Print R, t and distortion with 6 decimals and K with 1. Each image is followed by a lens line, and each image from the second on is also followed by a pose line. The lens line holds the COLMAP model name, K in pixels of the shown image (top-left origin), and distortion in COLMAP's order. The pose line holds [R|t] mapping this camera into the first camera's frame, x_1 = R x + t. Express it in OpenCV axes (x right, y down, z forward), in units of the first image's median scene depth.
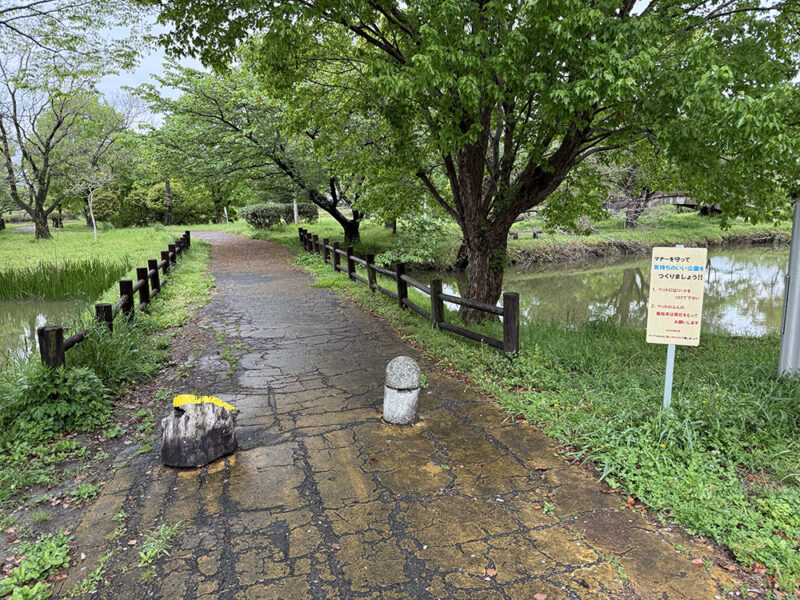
lens RADIAL K [[575.1, 0, 399.8], [0, 575.1, 300.0], [0, 0, 1]] dist [0.003906, -0.000218]
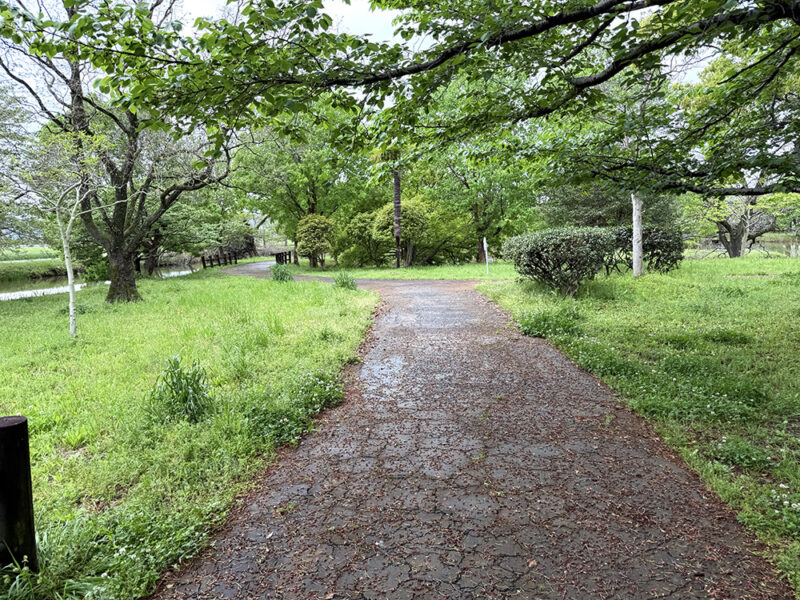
lens RADIAL K [[575.1, 0, 399.3], [0, 575.1, 300.1], [0, 0, 1]] dist [0.003906, -0.000218]
pose [[0.886194, 0.041136, -0.461484, -0.112430], [-0.065142, 0.997219, -0.036202, -0.071607], [0.458712, 0.062144, 0.886409, 0.449564]]
